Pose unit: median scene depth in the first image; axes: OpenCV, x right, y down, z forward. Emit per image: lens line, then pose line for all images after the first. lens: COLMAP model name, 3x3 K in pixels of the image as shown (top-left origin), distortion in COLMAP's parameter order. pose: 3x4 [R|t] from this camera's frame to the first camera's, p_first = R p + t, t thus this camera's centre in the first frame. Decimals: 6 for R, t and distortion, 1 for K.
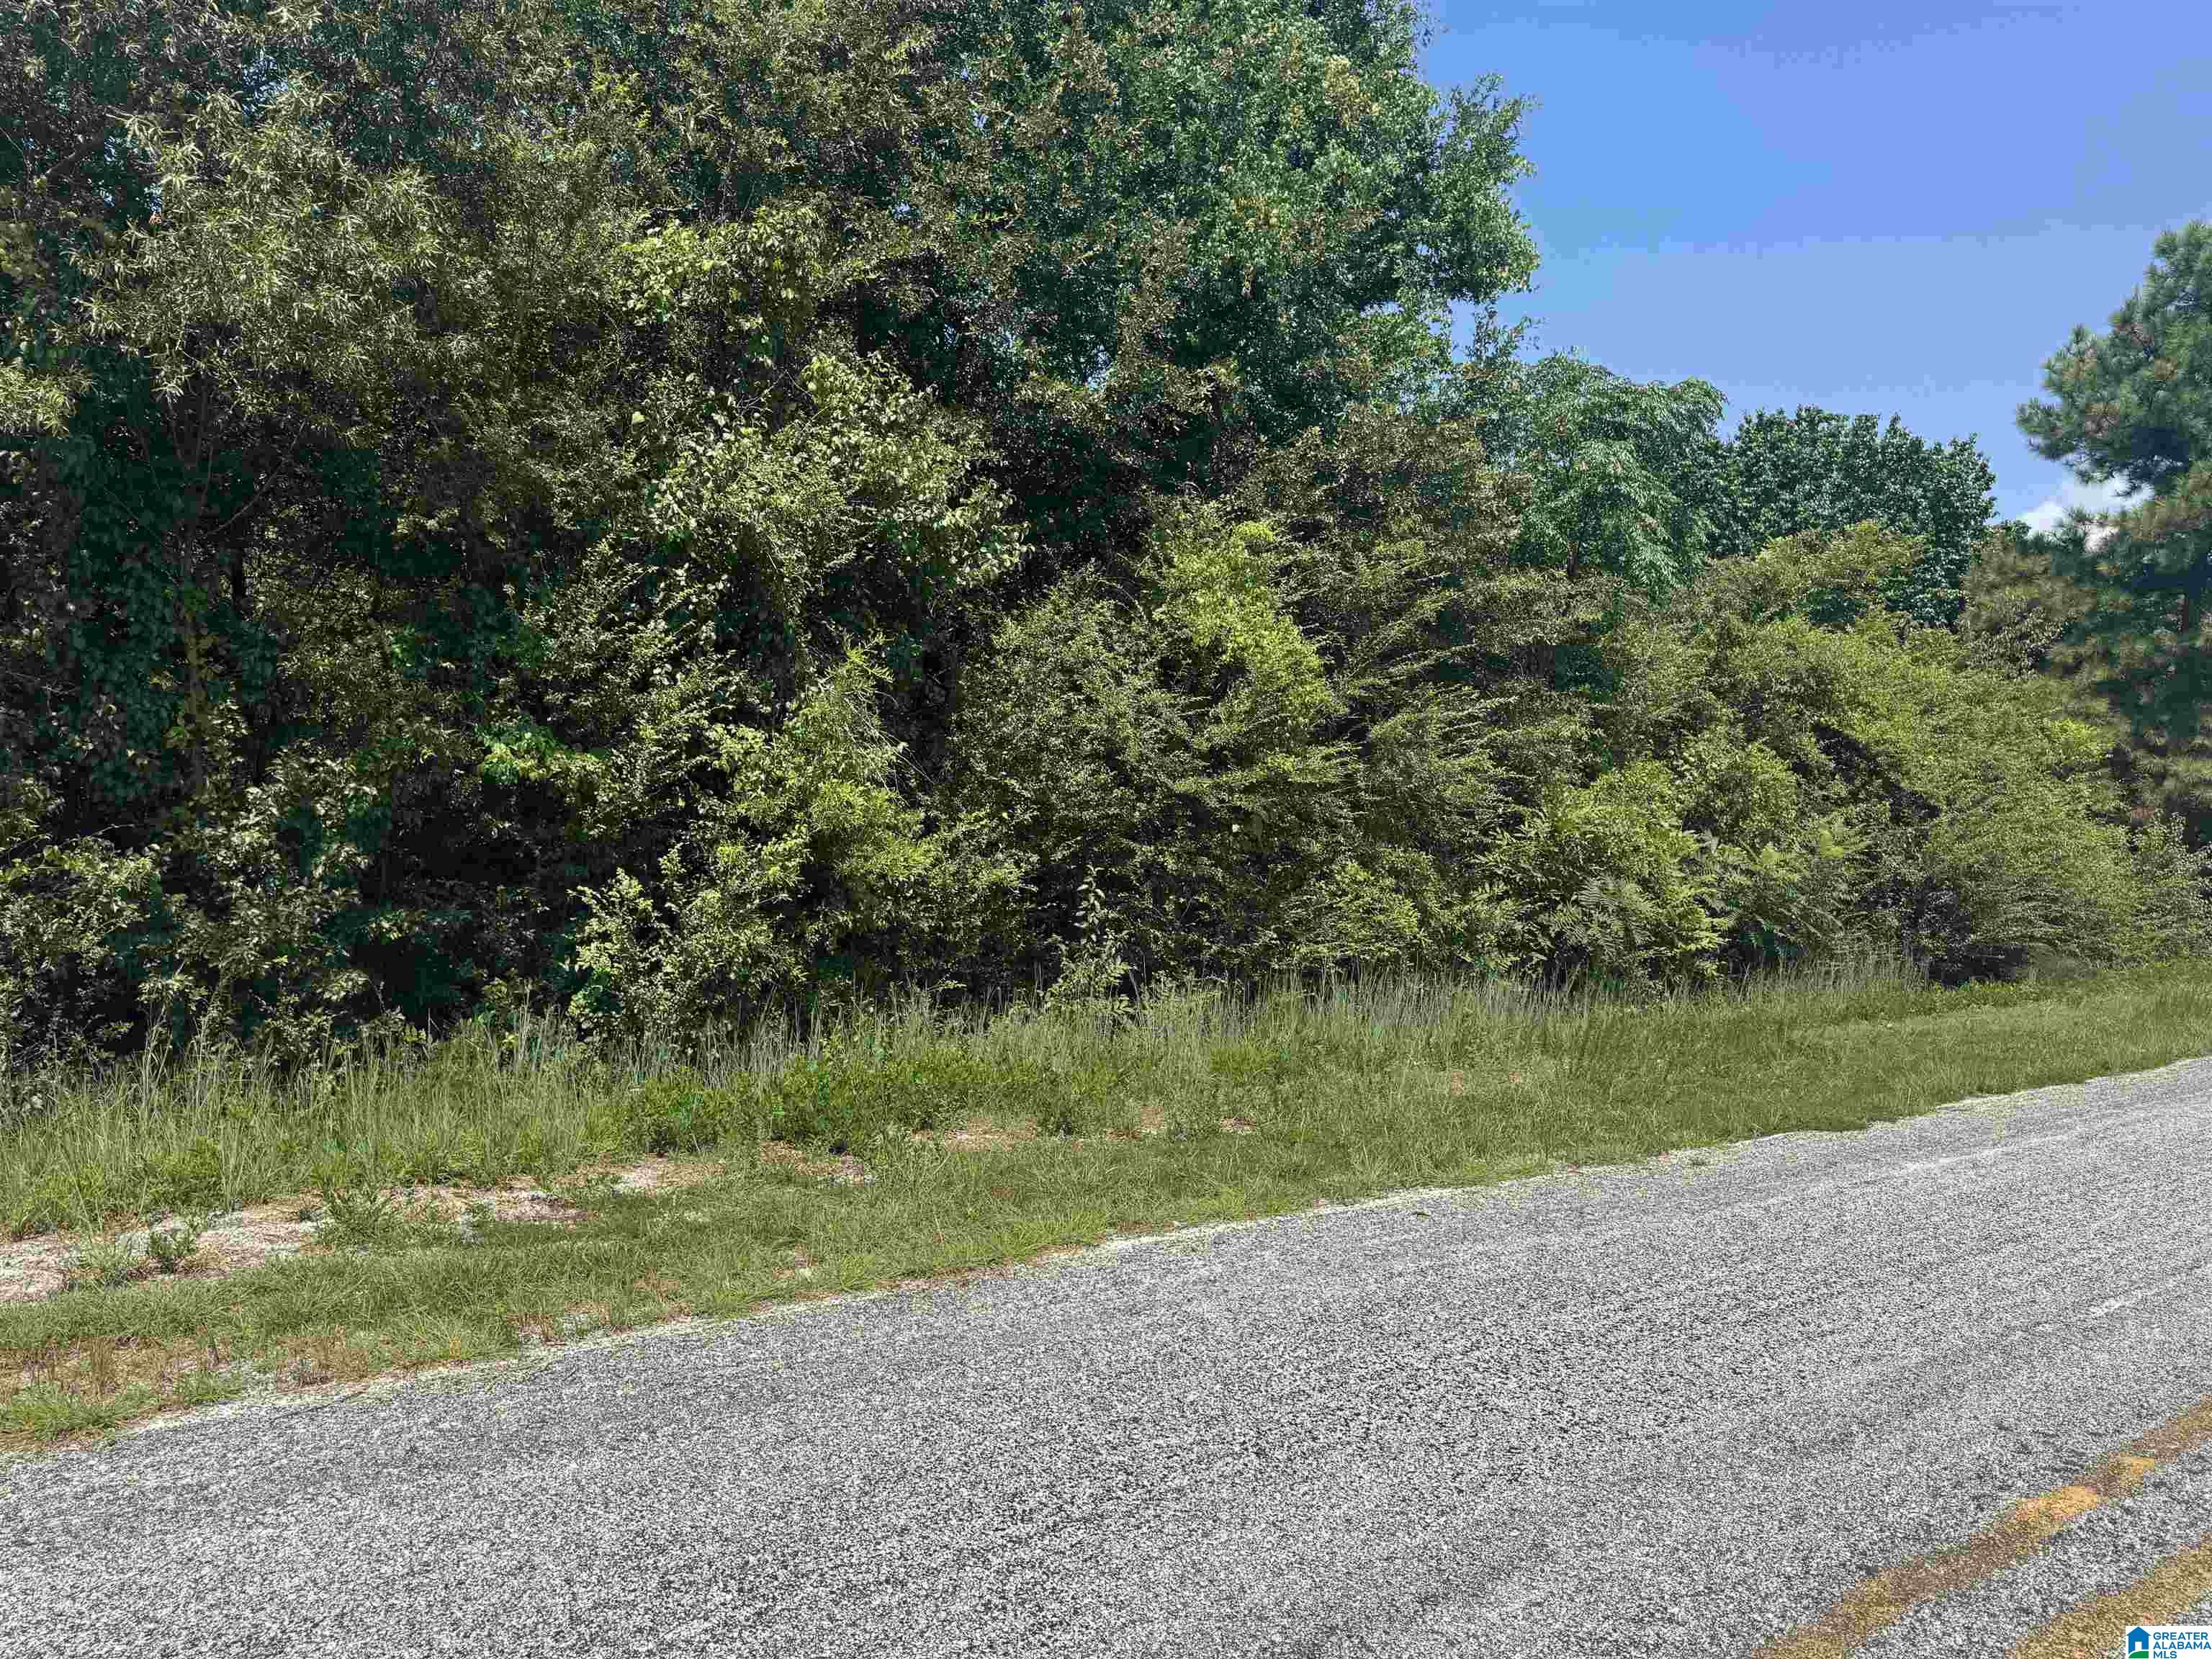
lens RADIAL K [[1547.6, 0, 1111.9], [0, 1547.6, 826.5], [0, 0, 1]] dist [0.064832, -0.085984]
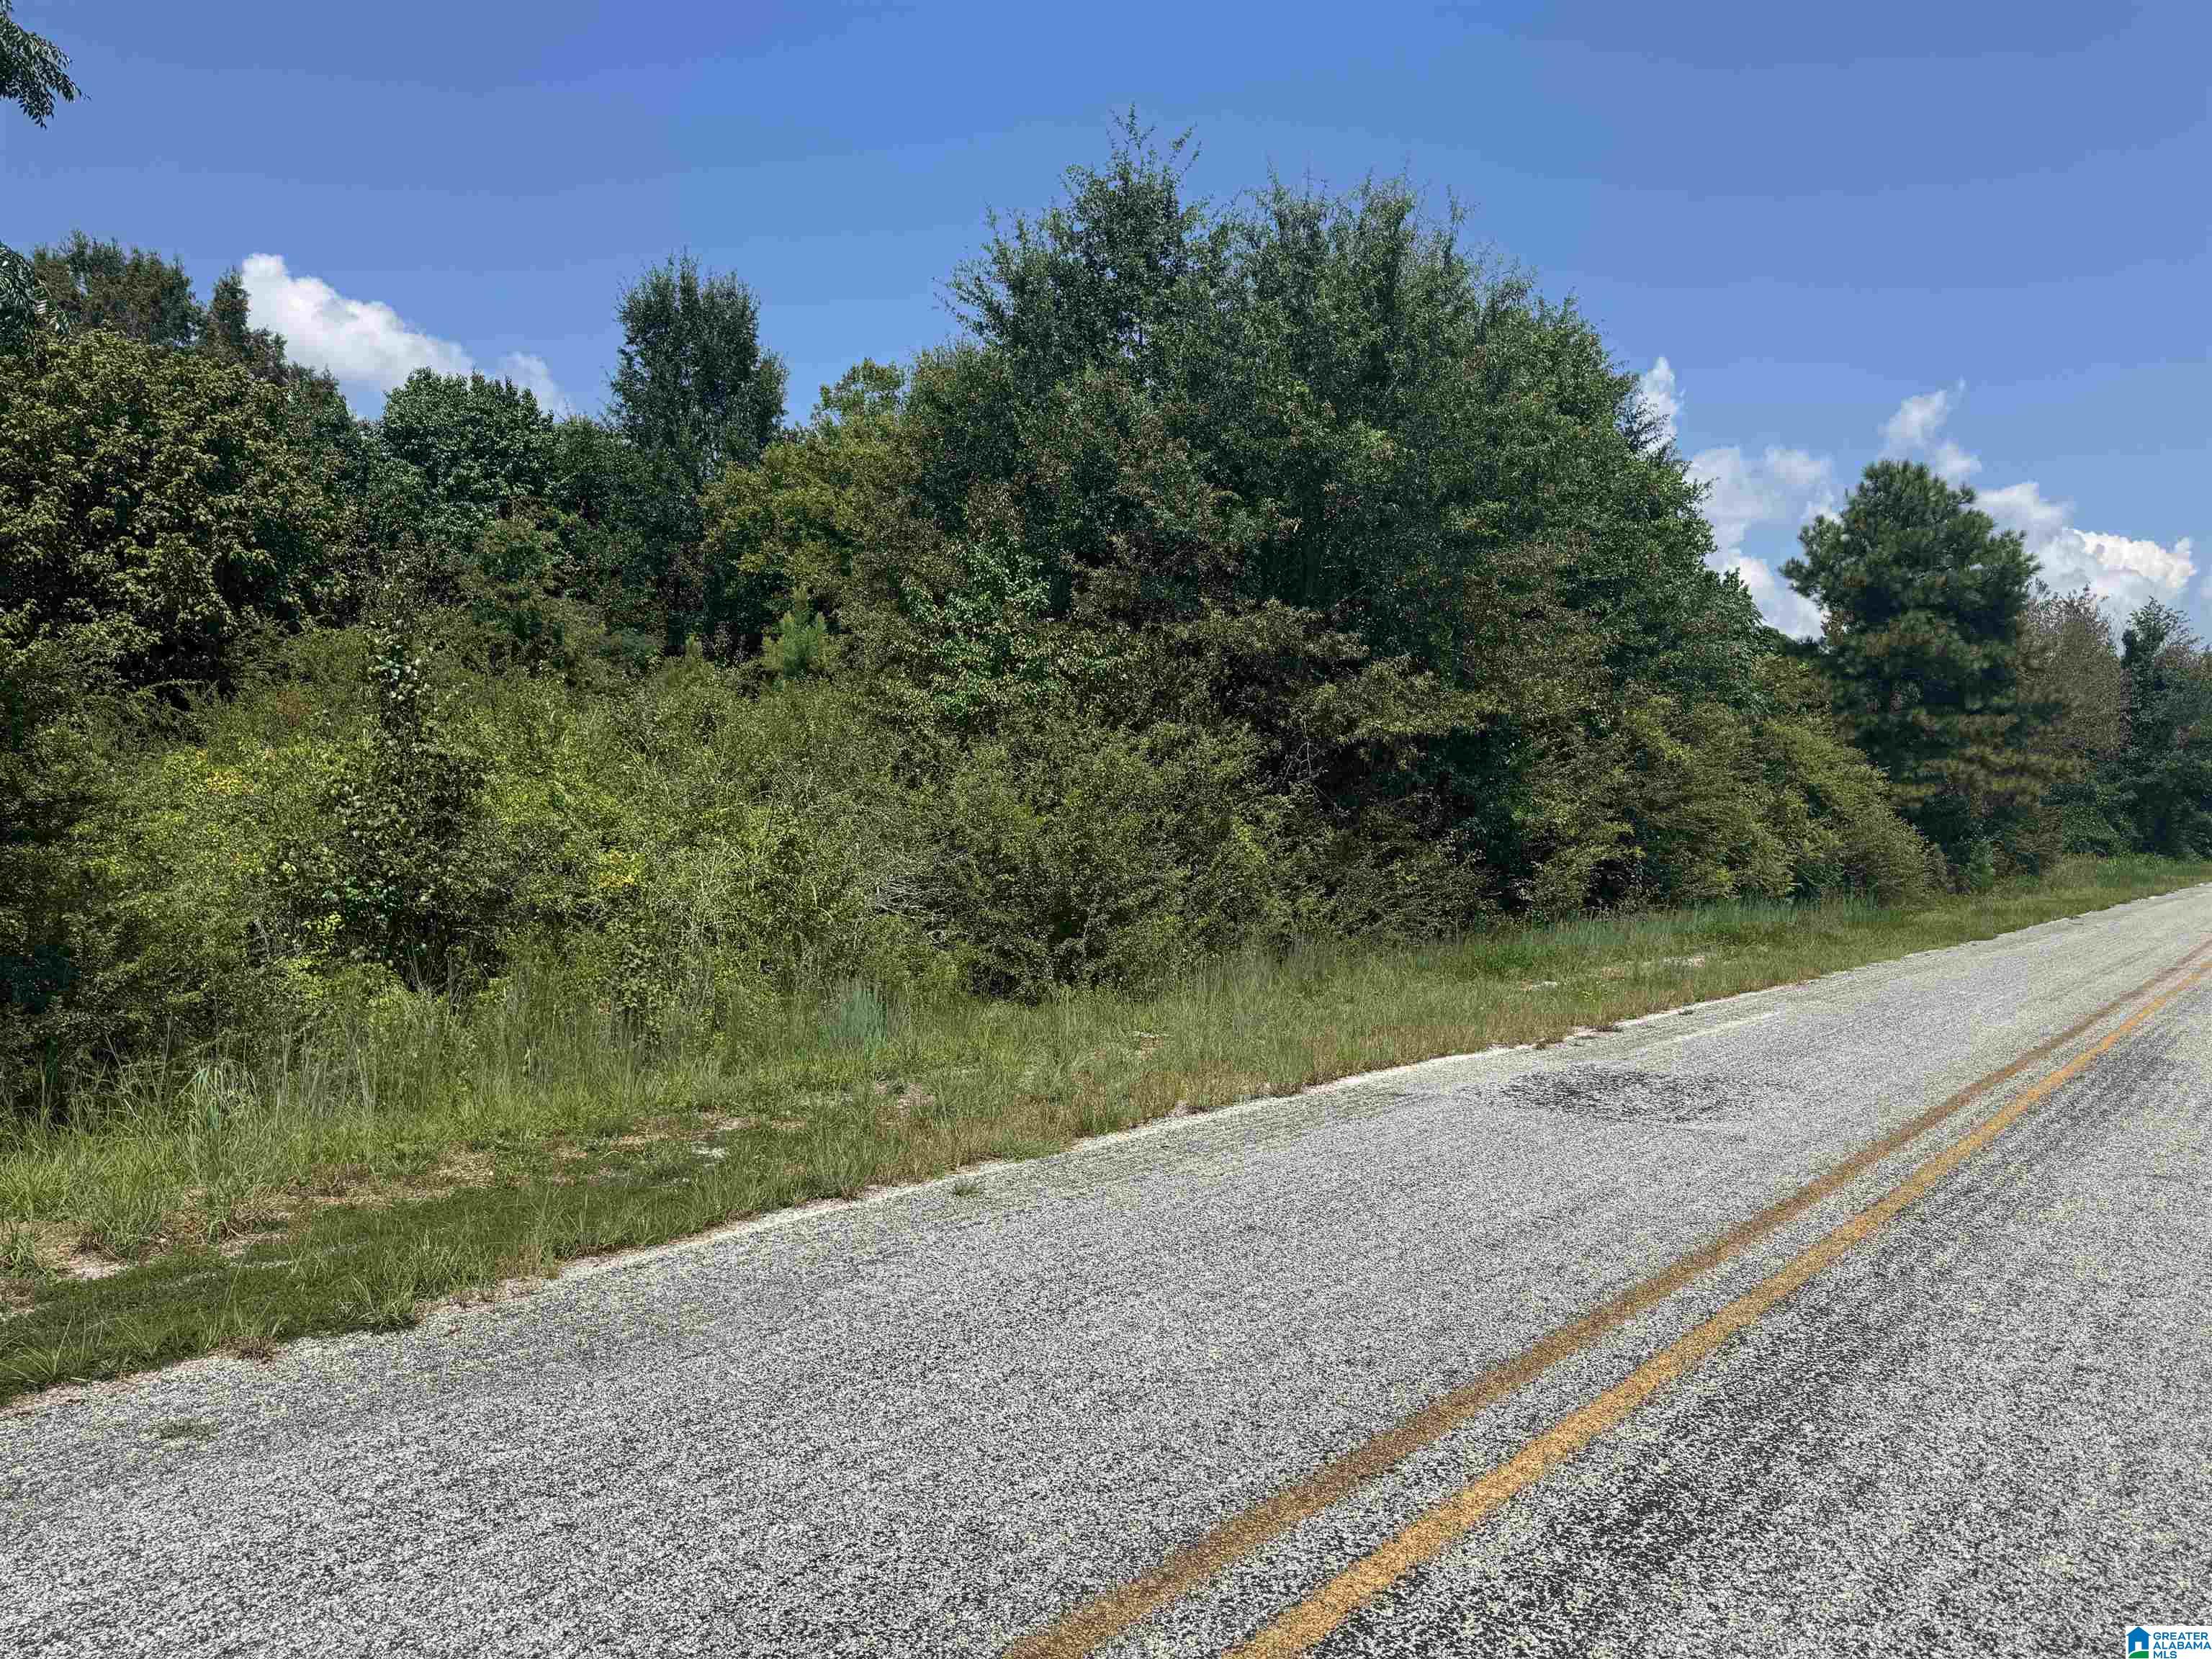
lens RADIAL K [[1547.6, 0, 1117.1], [0, 1547.6, 825.3], [0, 0, 1]] dist [0.064832, -0.085984]
pose [[0.966619, -0.010601, 0.255998, -1.245732], [0.009122, 0.999934, 0.006962, -0.038227], [-0.256055, -0.004395, 0.966652, -0.949192]]
